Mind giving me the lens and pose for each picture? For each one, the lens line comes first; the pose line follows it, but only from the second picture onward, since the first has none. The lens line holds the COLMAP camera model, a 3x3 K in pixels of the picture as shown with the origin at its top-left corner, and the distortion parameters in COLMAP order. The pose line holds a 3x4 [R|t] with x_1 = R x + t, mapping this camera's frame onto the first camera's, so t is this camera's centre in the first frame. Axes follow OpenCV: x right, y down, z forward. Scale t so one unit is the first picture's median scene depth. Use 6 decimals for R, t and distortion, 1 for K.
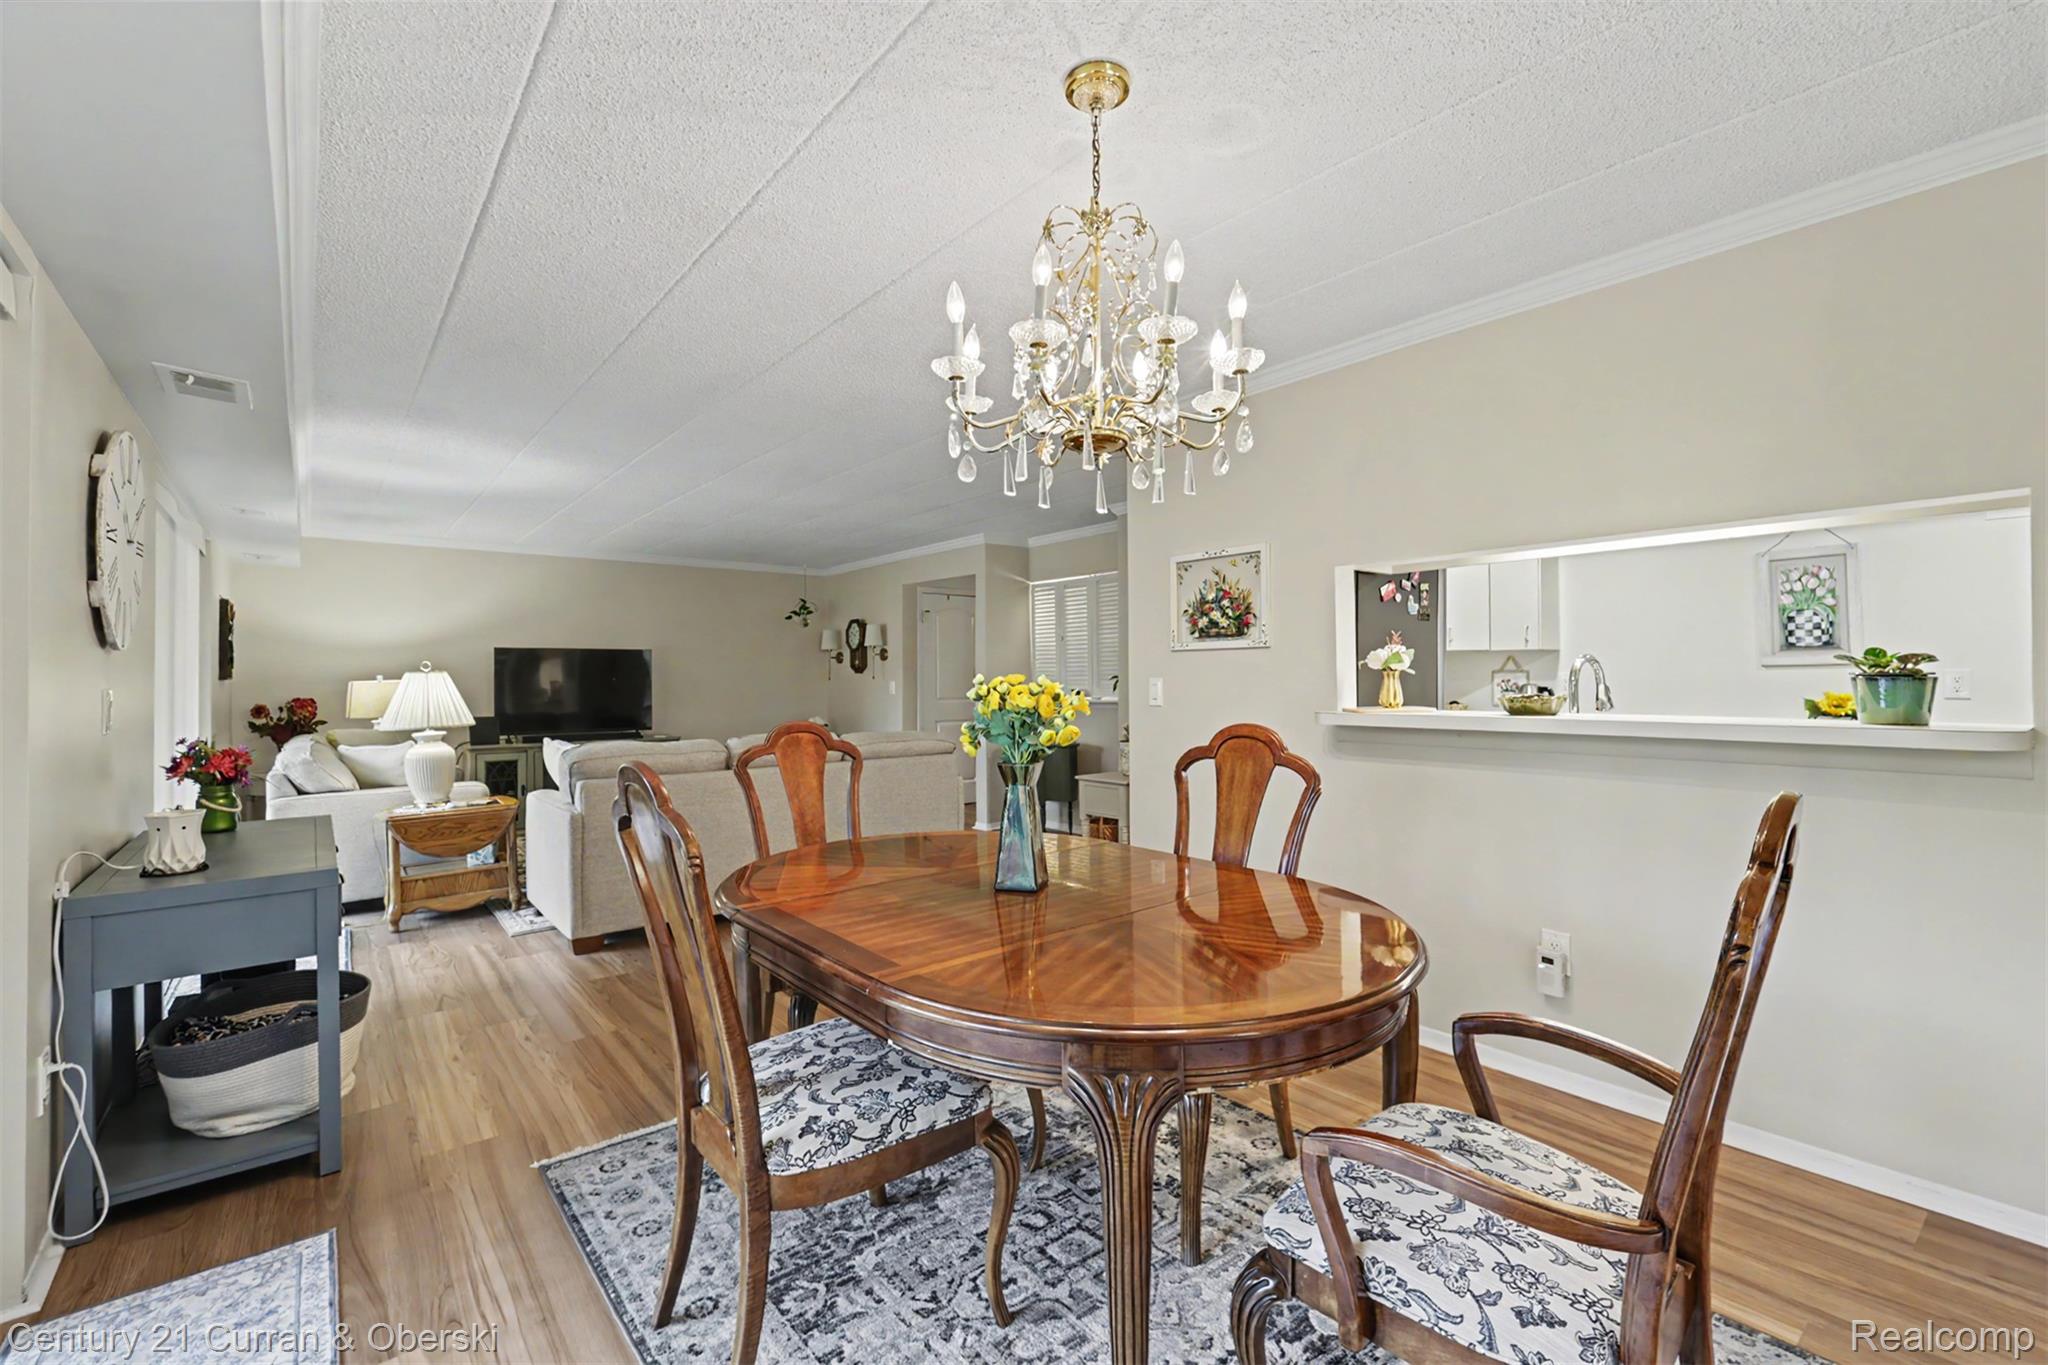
lens RADIAL K [[903.4, 0, 1020.2], [0, 903.4, 660.3], [0, 0, 1]] dist [0.003594, -0.000412]
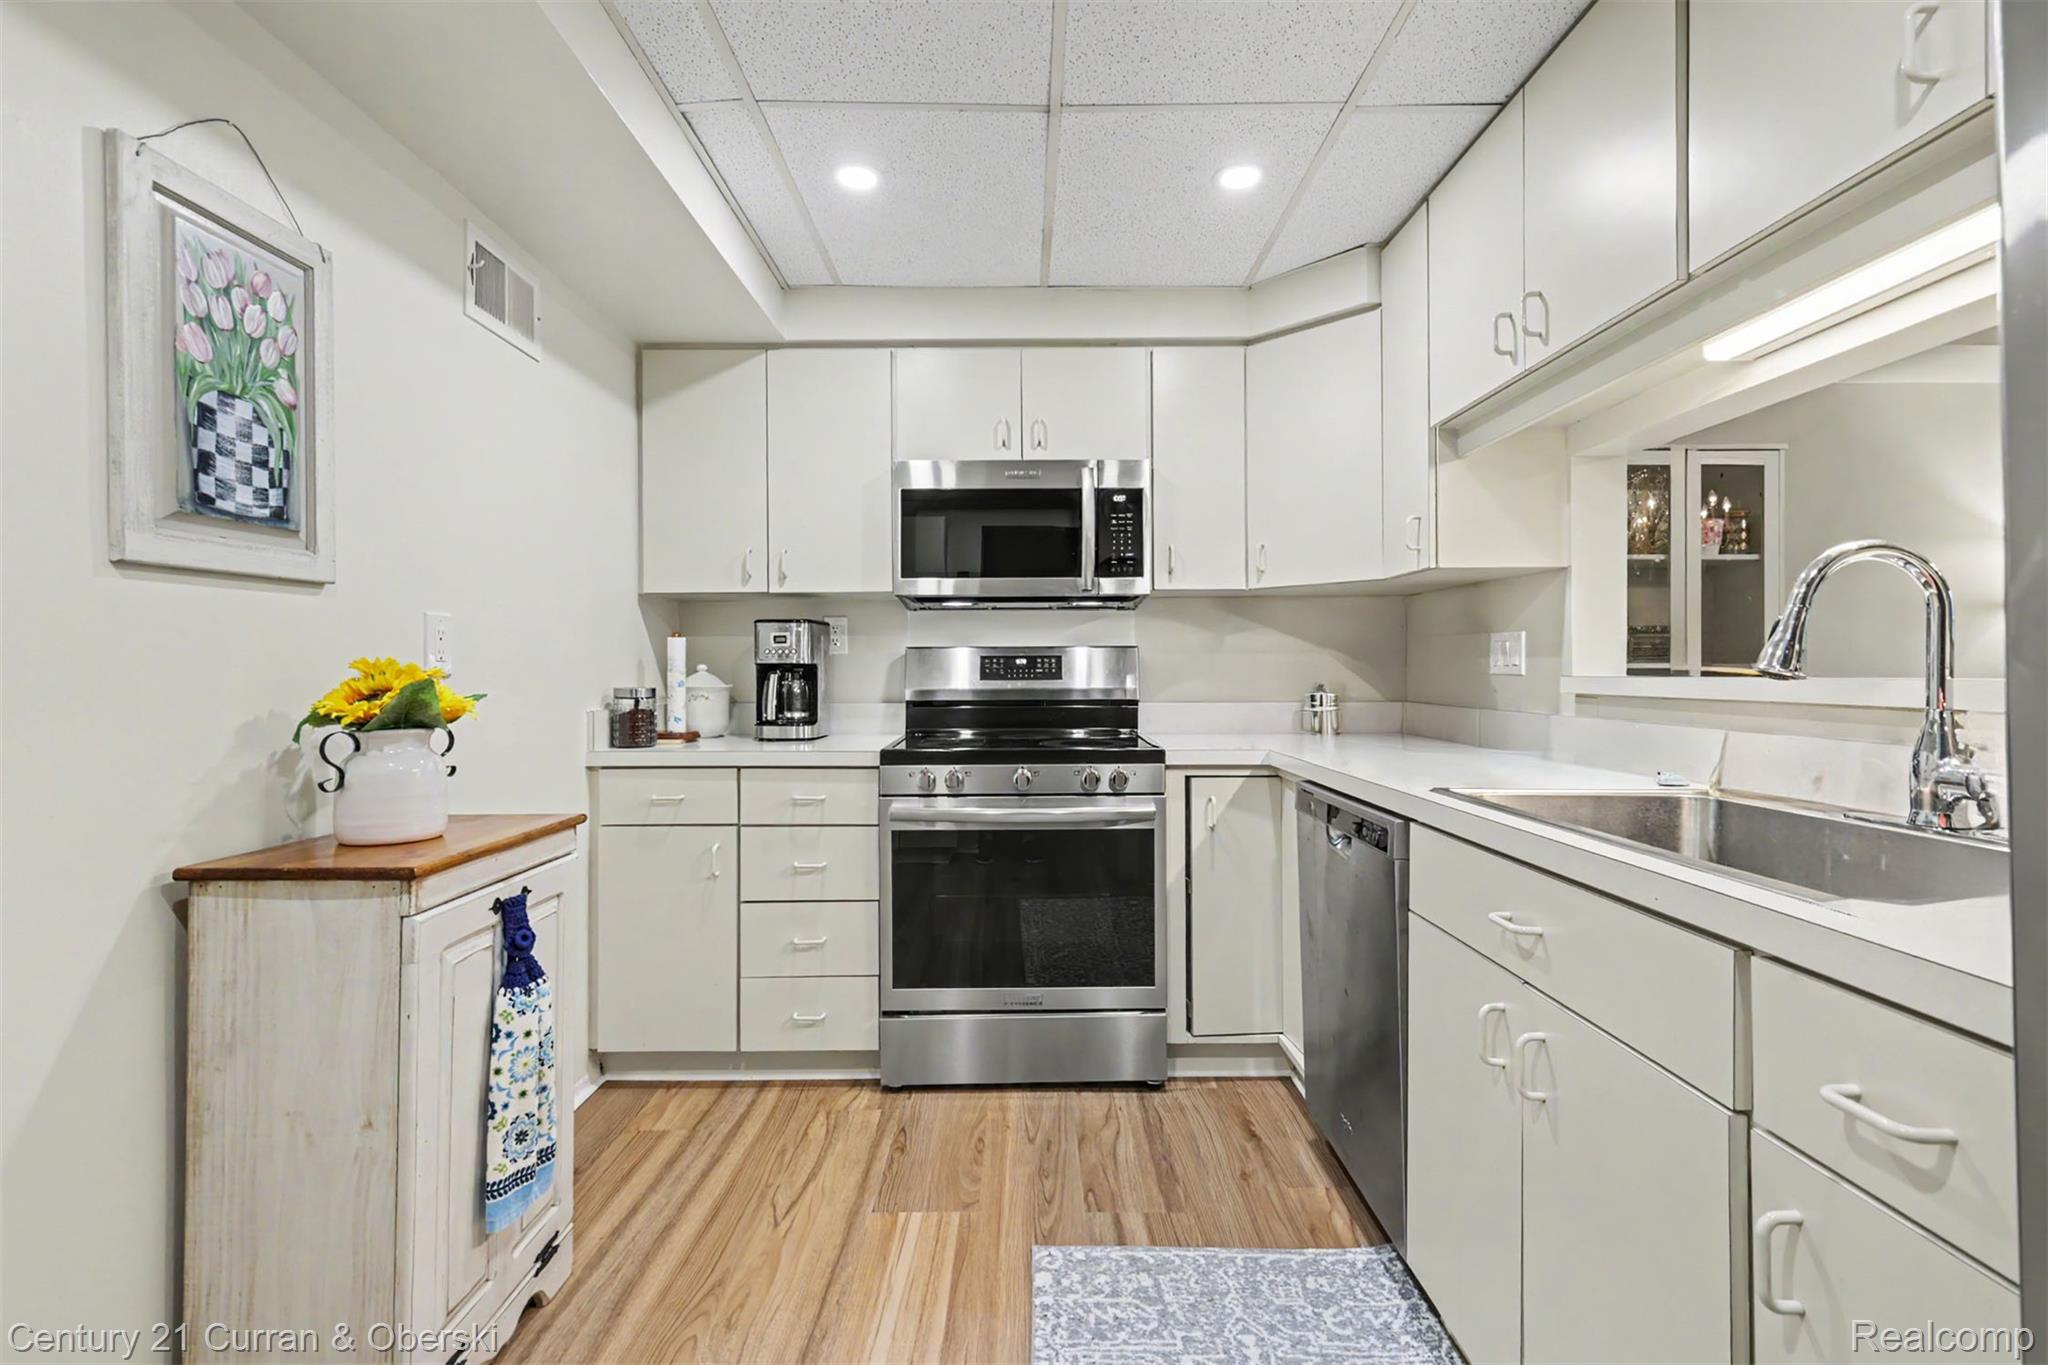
lens RADIAL K [[953.7, 0, 1037.7], [0, 953.7, 670.9], [0, 0, 1]] dist [0.003592, -0.003014]
pose [[-0.785466, 0.008908, 0.618841, 0.447749], [-0.005564, 0.999754, -0.021453, 0.044038], [-0.618880, -0.020294, -0.785223, 1.084893]]
